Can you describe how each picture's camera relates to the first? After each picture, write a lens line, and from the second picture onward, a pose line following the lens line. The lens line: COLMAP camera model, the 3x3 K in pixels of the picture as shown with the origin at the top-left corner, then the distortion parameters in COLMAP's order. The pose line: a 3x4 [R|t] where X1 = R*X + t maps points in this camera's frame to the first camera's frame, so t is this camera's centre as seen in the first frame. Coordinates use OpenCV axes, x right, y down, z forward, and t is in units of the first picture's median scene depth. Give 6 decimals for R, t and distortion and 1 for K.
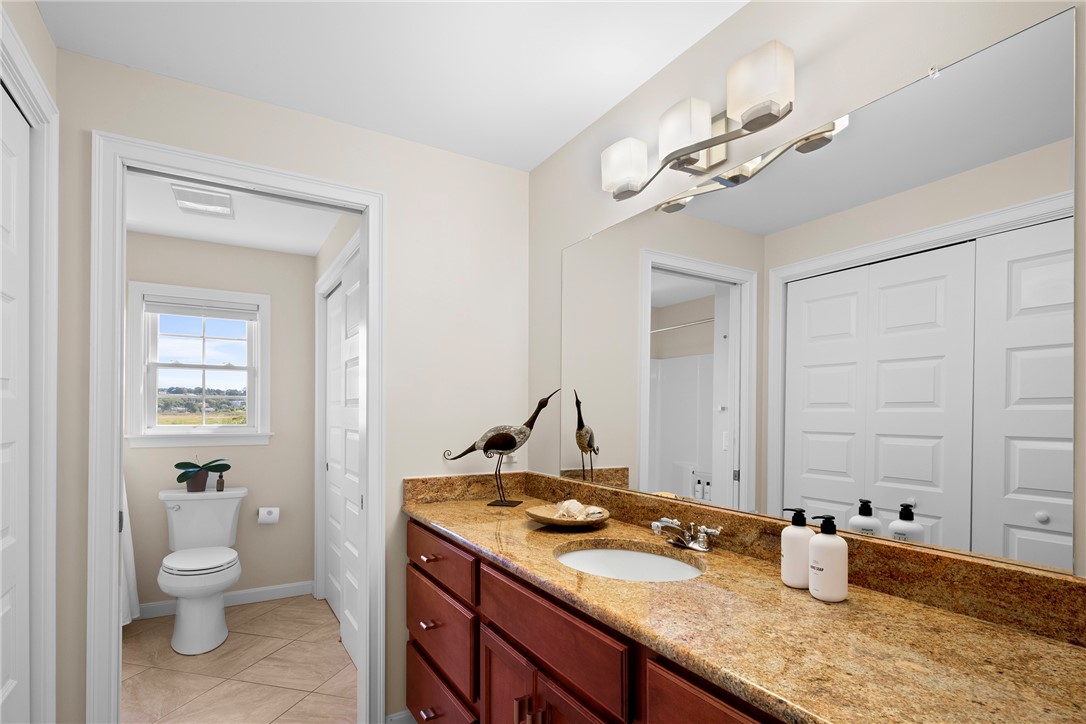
lens RADIAL K [[542.1, 0, 546.2], [0, 542.1, 409.4], [0, 0, 1]] dist [0.013431, -0.000076]
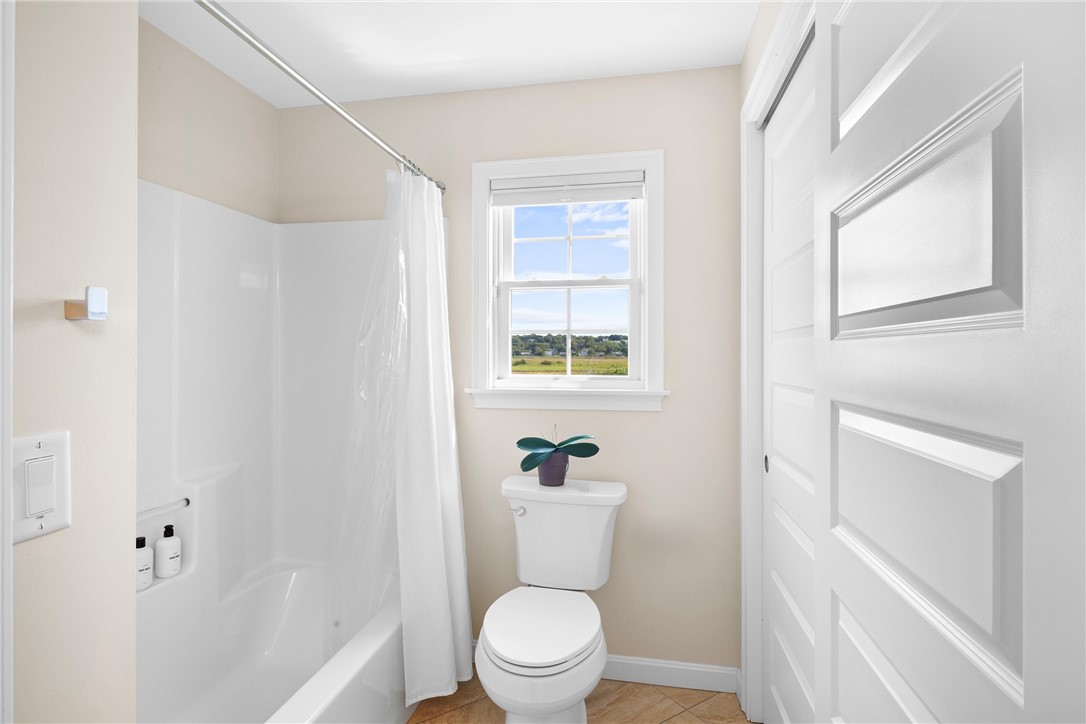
lens RADIAL K [[542.1, 0, 544.9], [0, 542.1, 358.6], [0, 0, 1]] dist [0.013431, -0.000076]
pose [[0.743746, 0.000102, -0.668463, -0.239986], [0.006654, 0.999949, 0.007557, 0.004443], [0.668429, -0.010068, 0.743707, 0.539584]]
